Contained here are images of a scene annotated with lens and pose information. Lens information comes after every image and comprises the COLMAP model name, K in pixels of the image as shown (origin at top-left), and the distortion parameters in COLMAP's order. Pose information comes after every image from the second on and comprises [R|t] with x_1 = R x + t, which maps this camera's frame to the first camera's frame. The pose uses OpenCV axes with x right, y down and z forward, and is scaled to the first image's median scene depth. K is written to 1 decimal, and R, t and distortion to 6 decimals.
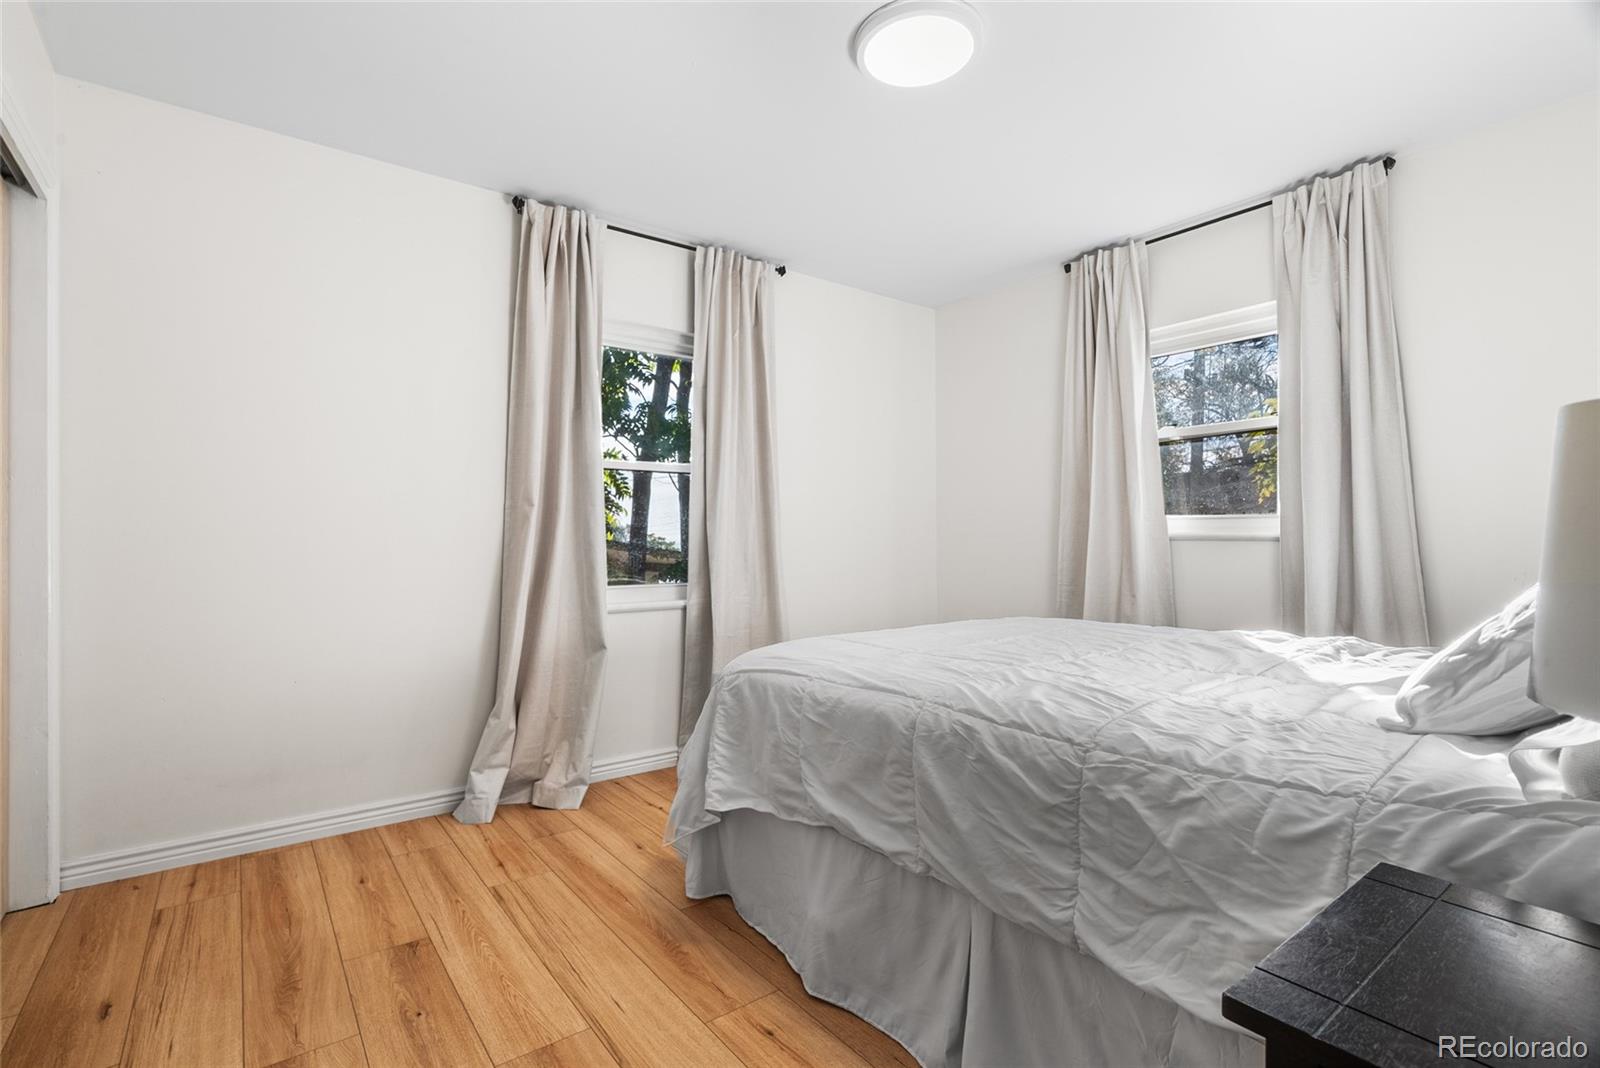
lens RADIAL K [[740.9, 0, 790.8], [0, 740.9, 550.5], [0, 0, 1]] dist [-0.000558, 0.000872]
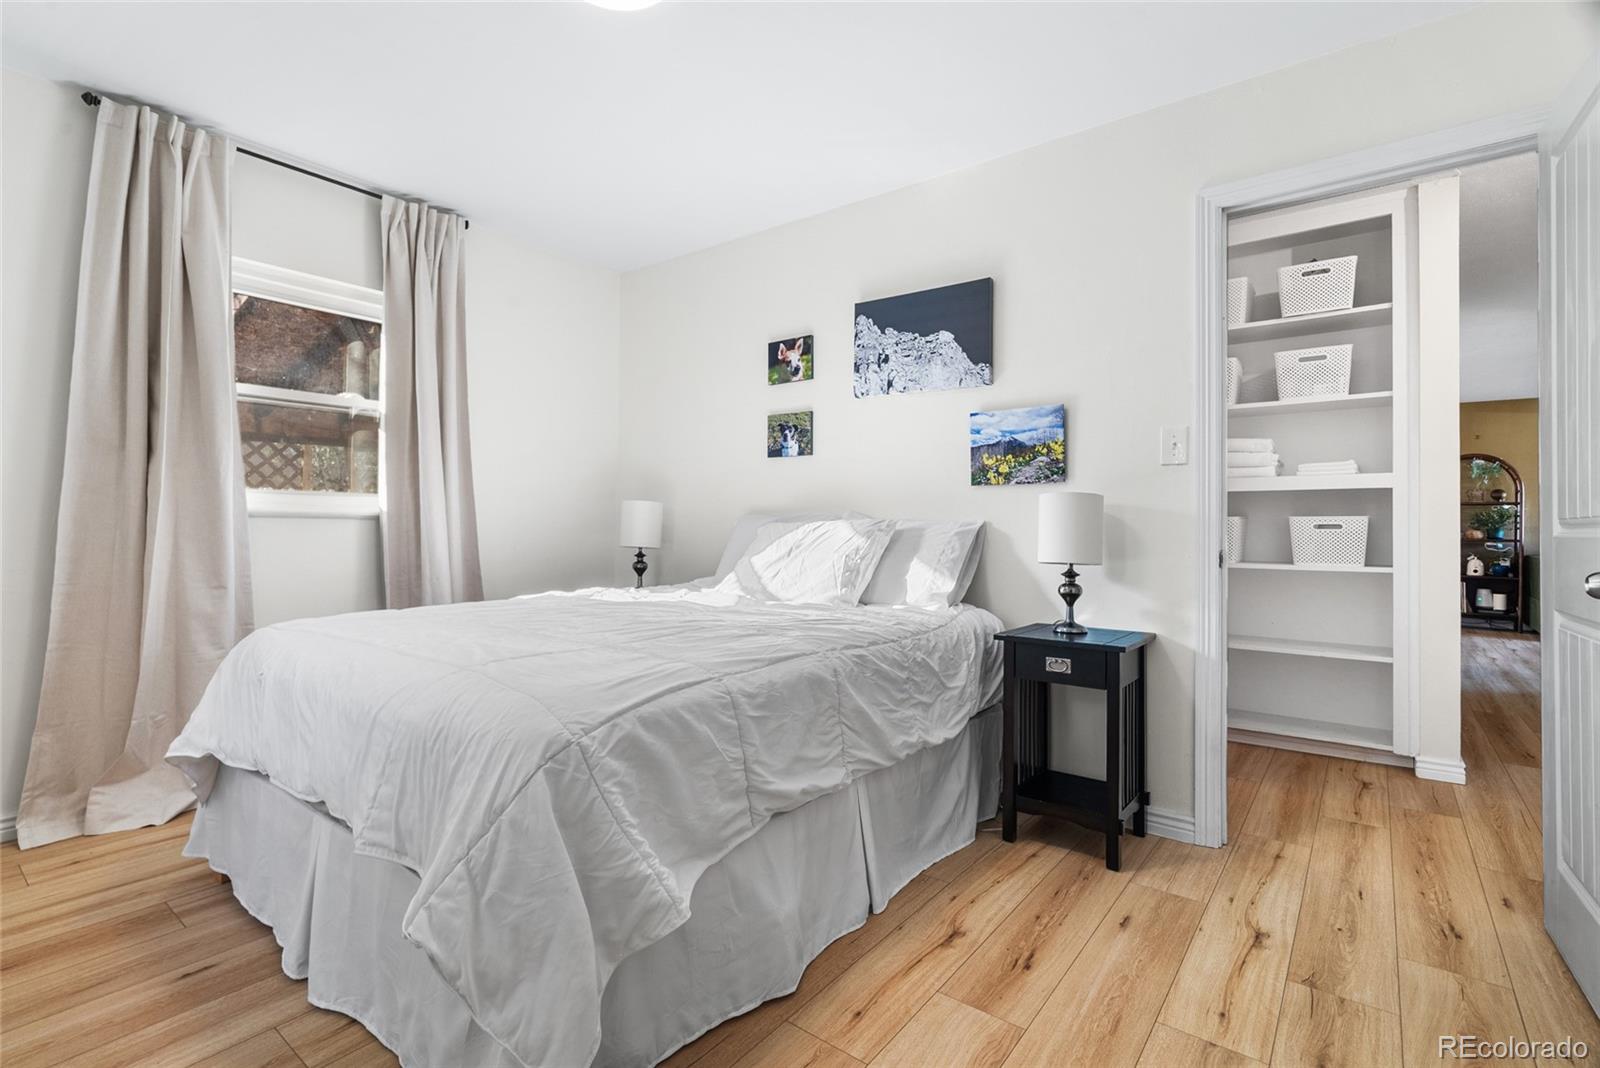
lens RADIAL K [[736.2, 0, 788.1], [0, 736.2, 528.1], [0, 0, 1]] dist [-0.008792, 0.006975]
pose [[-0.245321, -0.003104, 0.969437, -0.822312], [0.004992, 0.999978, 0.004465, -0.004725], [-0.969429, 0.005935, -0.245300, 1.140025]]
